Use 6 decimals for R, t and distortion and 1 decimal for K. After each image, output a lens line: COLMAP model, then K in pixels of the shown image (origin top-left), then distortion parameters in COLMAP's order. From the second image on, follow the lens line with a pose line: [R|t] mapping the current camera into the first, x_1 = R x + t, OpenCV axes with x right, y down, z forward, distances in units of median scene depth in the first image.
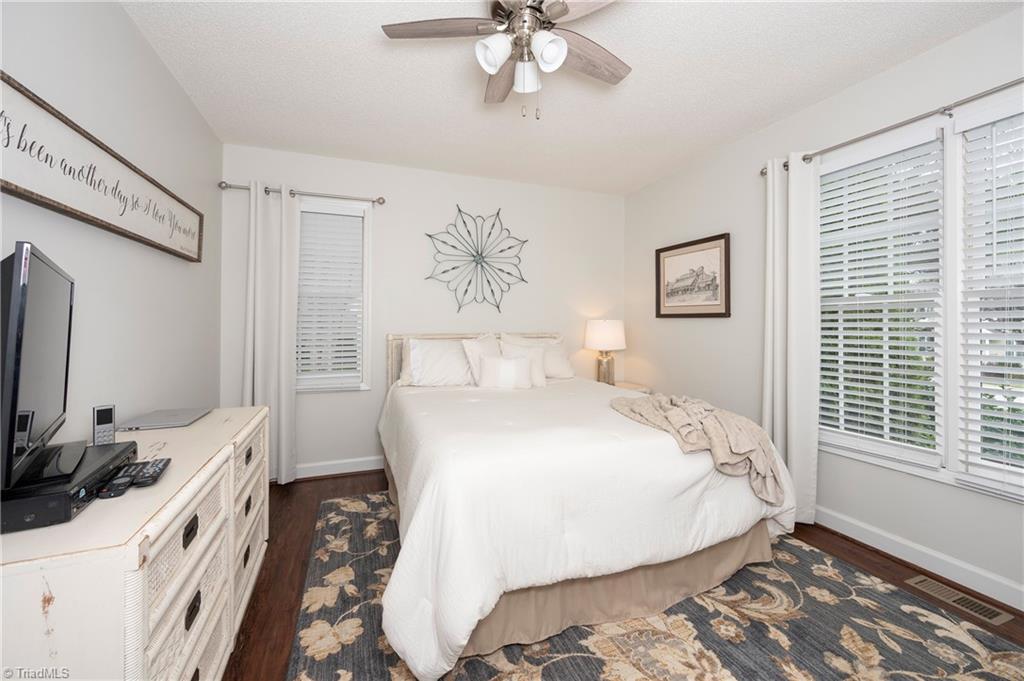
lens RADIAL K [[411.7, 0, 510.4], [0, 411.7, 317.4], [0, 0, 1]] dist [-0.002253, 0.000117]
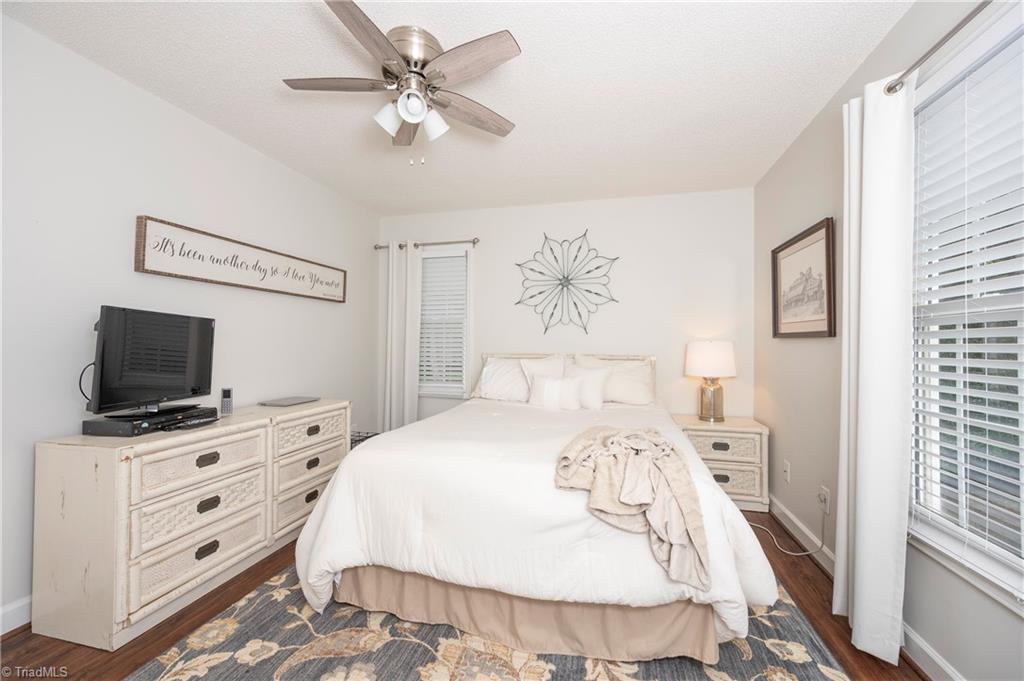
lens RADIAL K [[401.3, 0, 511.3], [0, 401.3, 337.7], [0, 0, 1]] dist [-0.001049, -0.000028]
pose [[0.817328, -0.005951, -0.576143, 0.442240], [0.003381, 0.999979, -0.005534, 0.002841], [0.576163, 0.002575, 0.817330, 0.115699]]
